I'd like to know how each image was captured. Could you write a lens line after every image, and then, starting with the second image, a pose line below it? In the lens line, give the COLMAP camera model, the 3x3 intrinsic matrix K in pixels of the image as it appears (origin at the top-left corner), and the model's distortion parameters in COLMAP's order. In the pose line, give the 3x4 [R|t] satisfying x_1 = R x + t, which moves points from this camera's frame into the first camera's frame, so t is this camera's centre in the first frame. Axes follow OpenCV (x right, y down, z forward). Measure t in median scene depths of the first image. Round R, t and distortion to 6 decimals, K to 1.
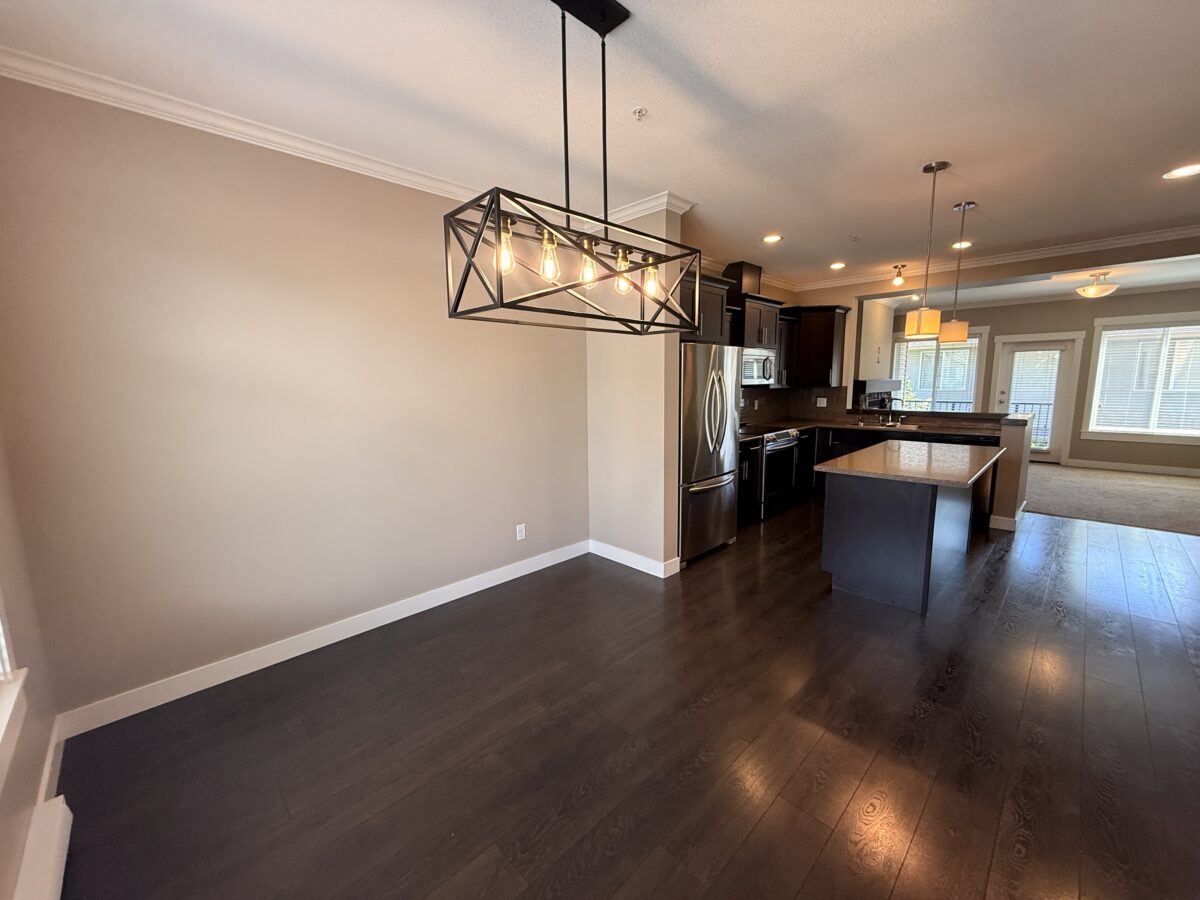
lens RADIAL K [[479.6, 0, 597.2], [0, 479.6, 447.8], [0, 0, 1]] dist [0.001035, 0.000189]
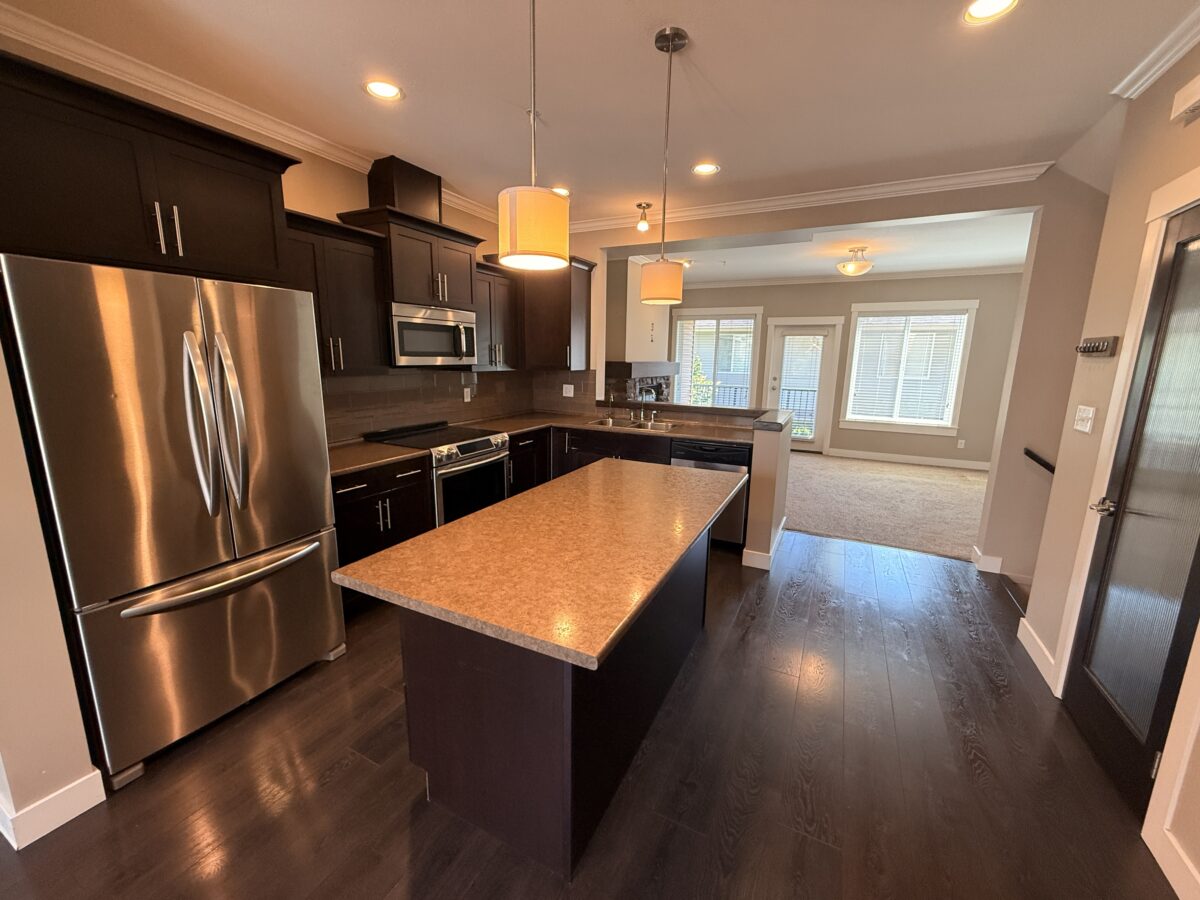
lens RADIAL K [[479.6, 0, 597.2], [0, 479.6, 447.8], [0, 0, 1]] dist [0.001035, 0.000189]
pose [[0.948415, -0.031756, 0.315436, 0.397188], [0.016263, 0.998534, 0.051627, -0.063595], [-0.316613, -0.043834, 0.947542, 0.394829]]
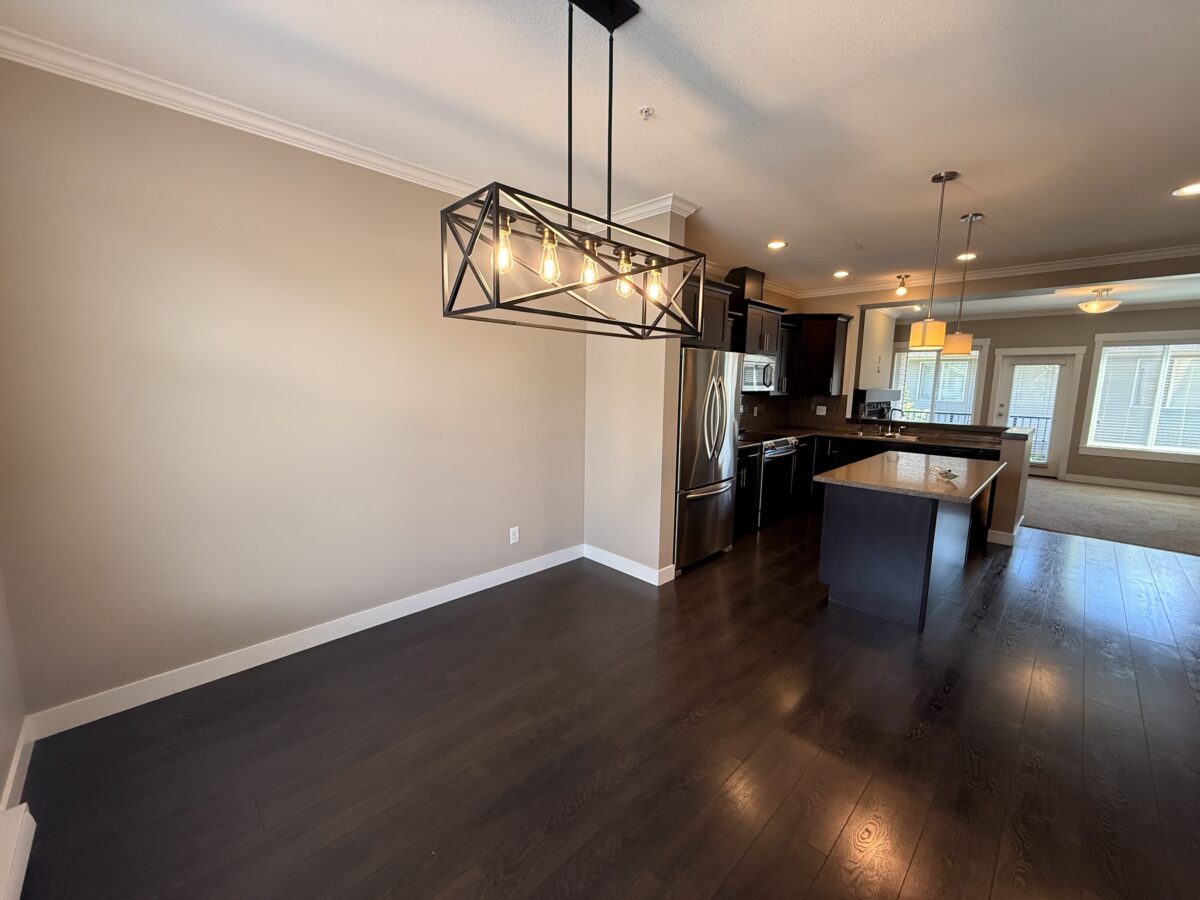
lens RADIAL K [[479.6, 0, 597.2], [0, 479.6, 447.8], [0, 0, 1]] dist [0.001035, 0.000189]
pose [[0.999635, 0.026458, 0.005413, 0.000481], [-0.026445, 0.999647, -0.002391, -0.004561], [-0.005475, 0.002247, 0.999982, 0.011841]]
